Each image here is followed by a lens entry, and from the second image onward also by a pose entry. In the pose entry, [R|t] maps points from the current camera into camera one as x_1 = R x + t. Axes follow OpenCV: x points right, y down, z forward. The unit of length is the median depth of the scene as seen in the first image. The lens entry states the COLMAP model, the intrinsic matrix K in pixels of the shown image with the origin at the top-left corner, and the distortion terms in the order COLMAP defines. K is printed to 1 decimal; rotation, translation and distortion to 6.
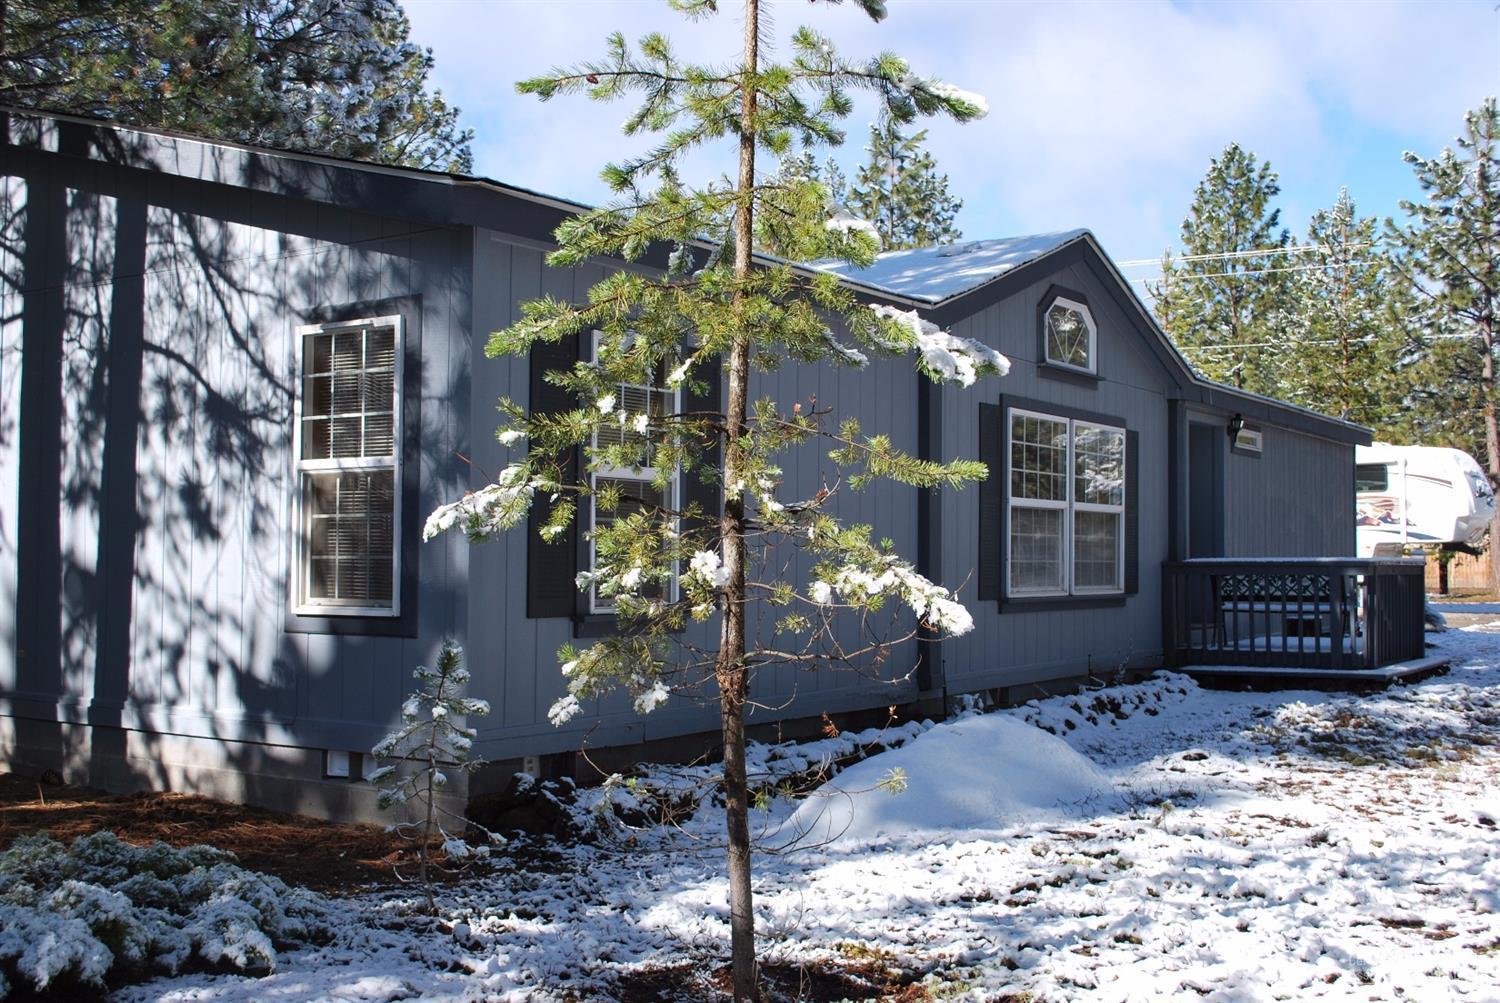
lens RADIAL K [[1667.9, 0, 750.0], [0, 1667.9, 501.5], [0, 0, 1]] dist [-0.037572, -0.015310]
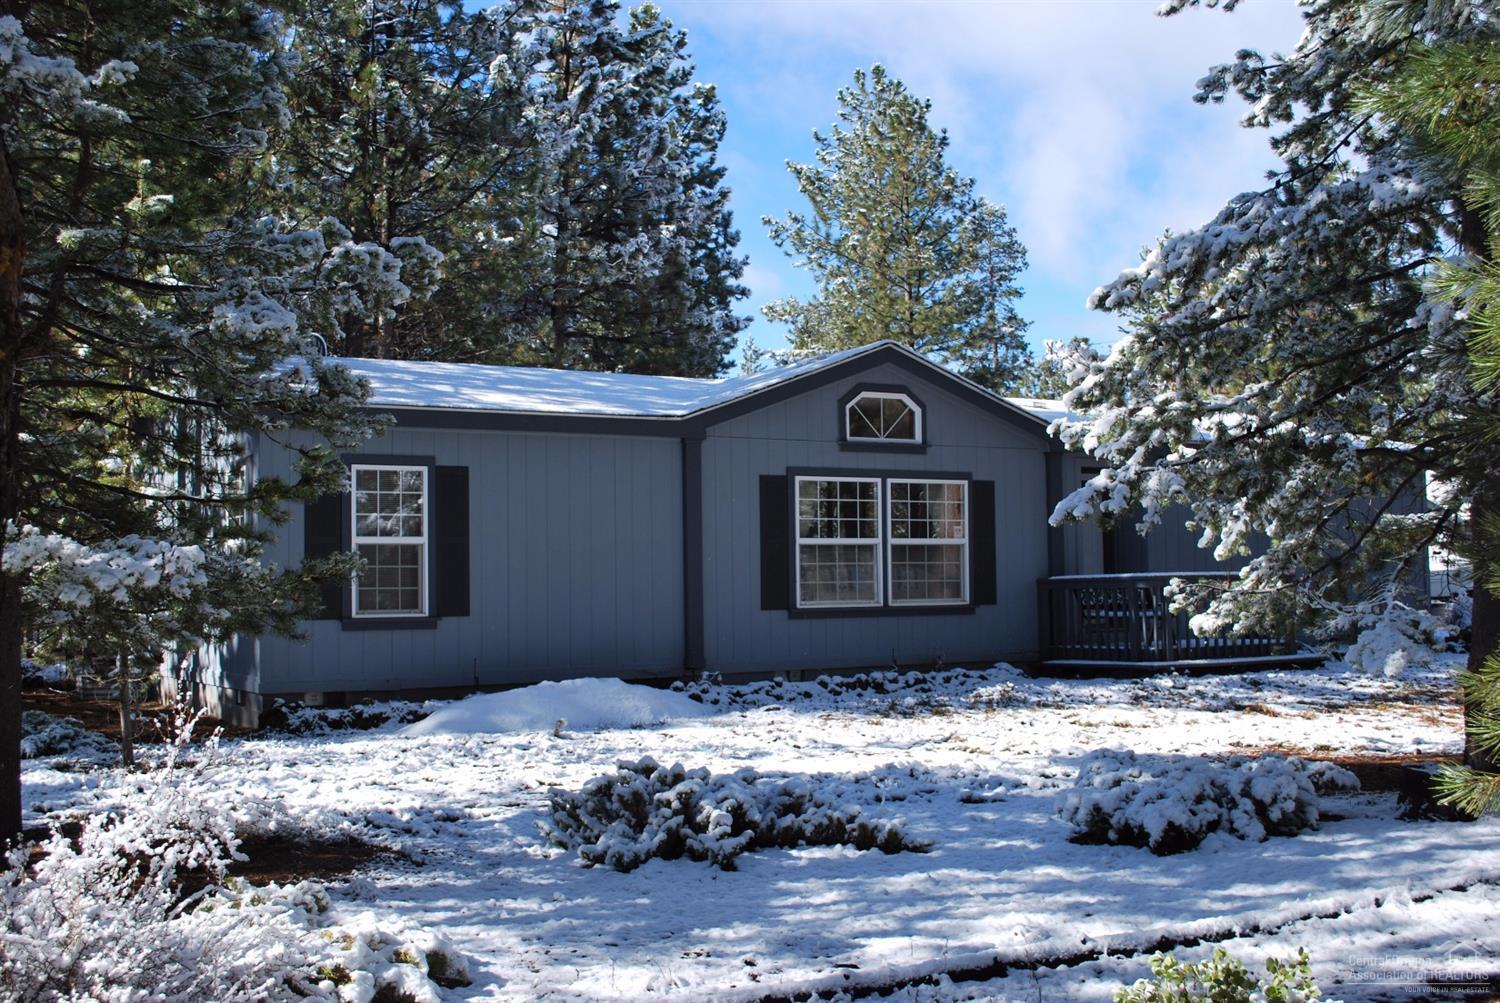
lens RADIAL K [[1667.9, 0, 750.0], [0, 1667.9, 501.5], [0, 0, 1]] dist [-0.037572, -0.015310]
pose [[0.905483, -0.041082, -0.422389, 0.673559], [0.034159, 0.999129, -0.023950, -0.001159], [0.423005, 0.007258, 0.906098, -0.298063]]
